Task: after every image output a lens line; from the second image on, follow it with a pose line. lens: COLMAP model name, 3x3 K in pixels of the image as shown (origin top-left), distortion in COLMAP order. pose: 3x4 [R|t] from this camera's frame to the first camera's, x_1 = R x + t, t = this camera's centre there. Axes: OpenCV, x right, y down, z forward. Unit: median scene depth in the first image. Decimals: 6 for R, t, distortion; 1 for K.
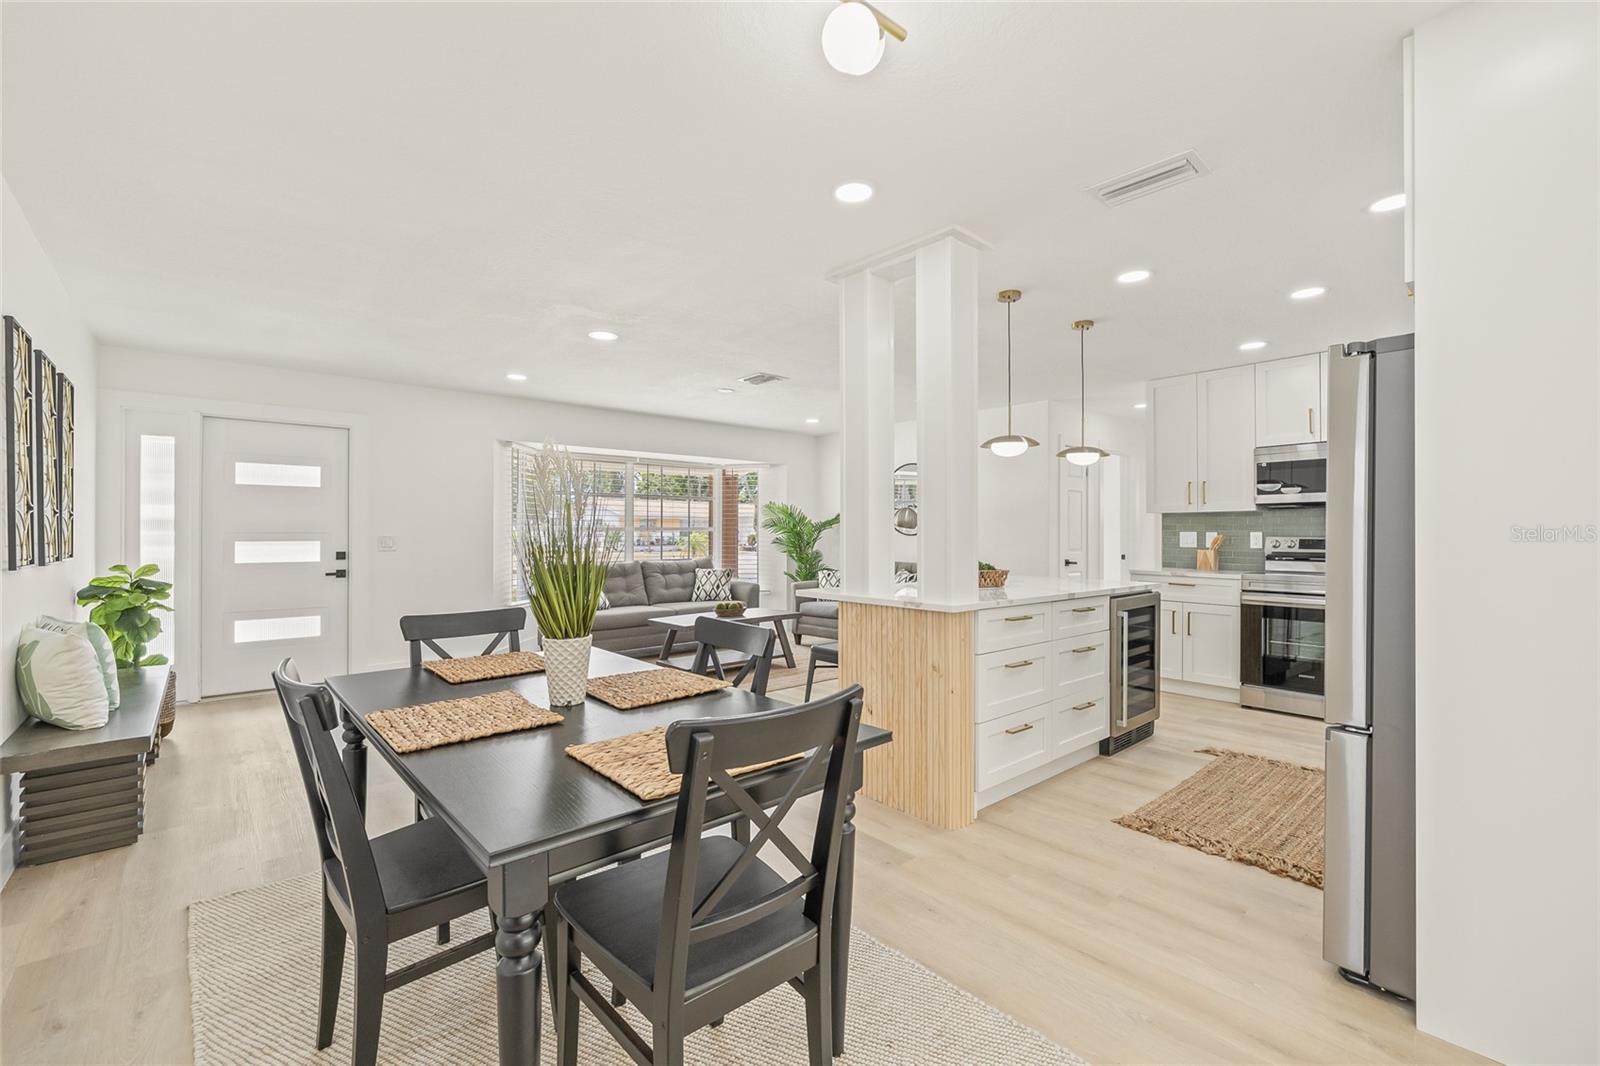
lens RADIAL K [[689.1, 0, 799.3], [0, 689.1, 531.7], [0, 0, 1]] dist [0.004259, 0.000253]
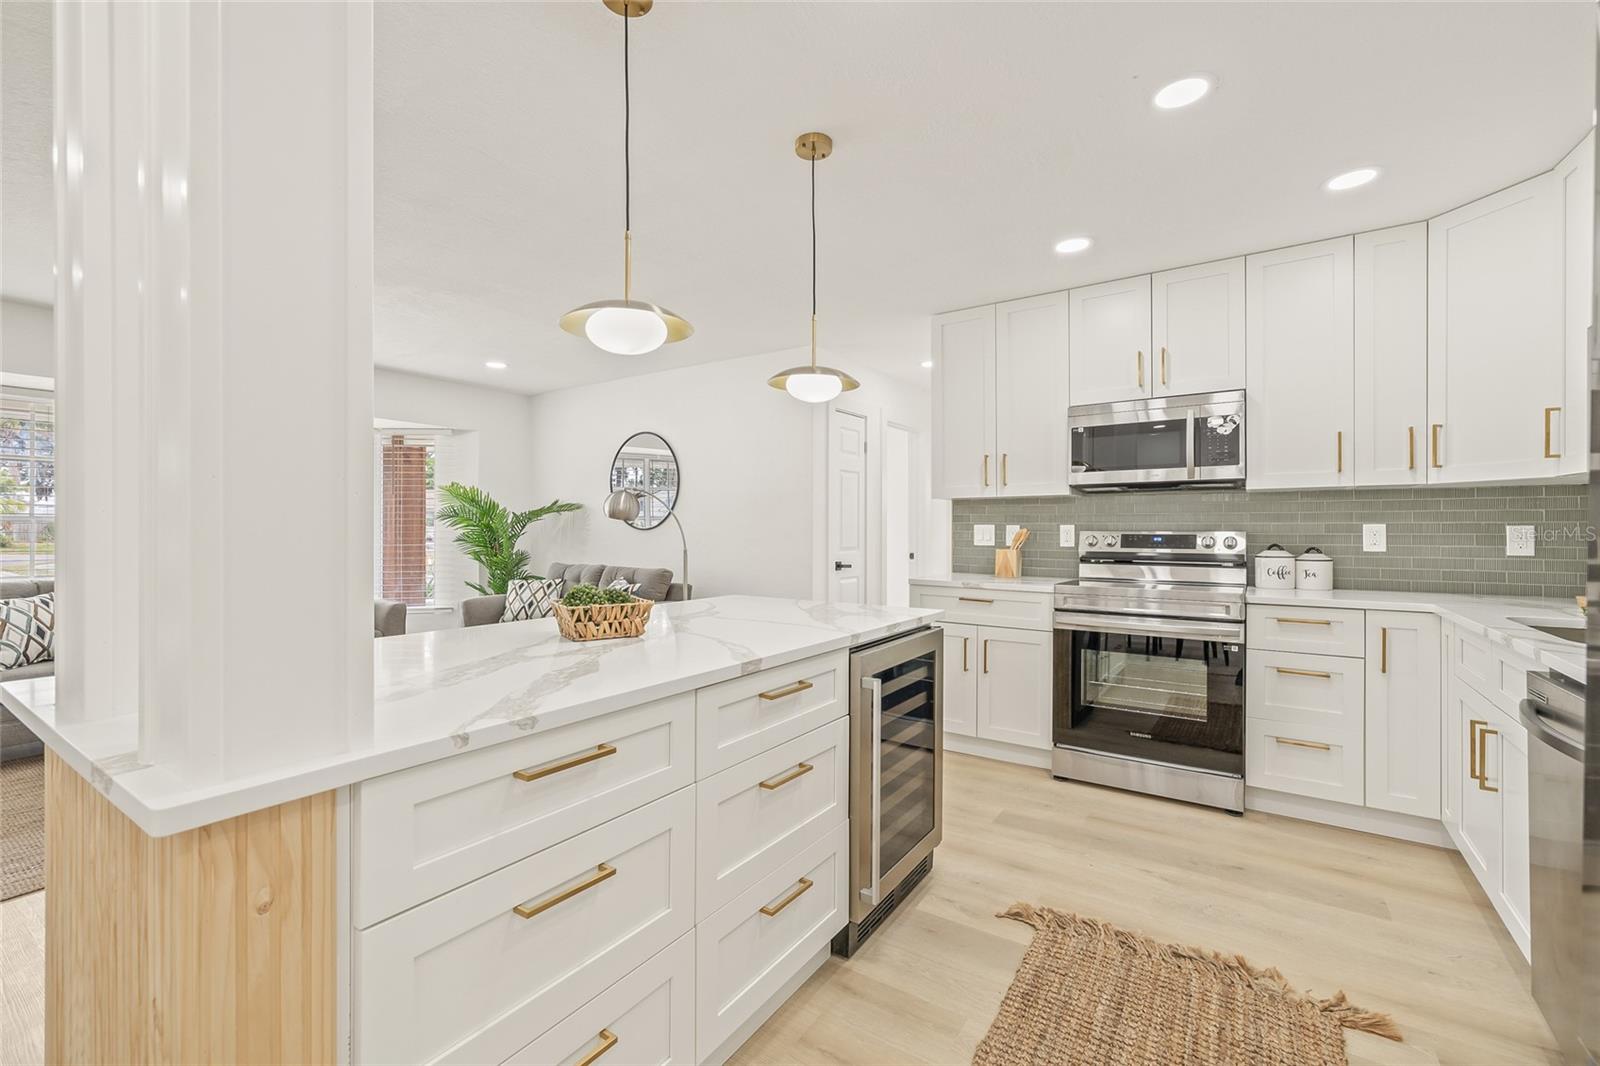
lens RADIAL K [[689.1, 0, 796.3], [0, 689.1, 529.8], [0, 0, 1]] dist [0.004259, 0.000253]
pose [[0.968700, -0.001630, 0.248229, 0.208097], [0.000252, 0.999984, 0.005583, 0.001753], [-0.248234, -0.005346, 0.968685, 0.375716]]
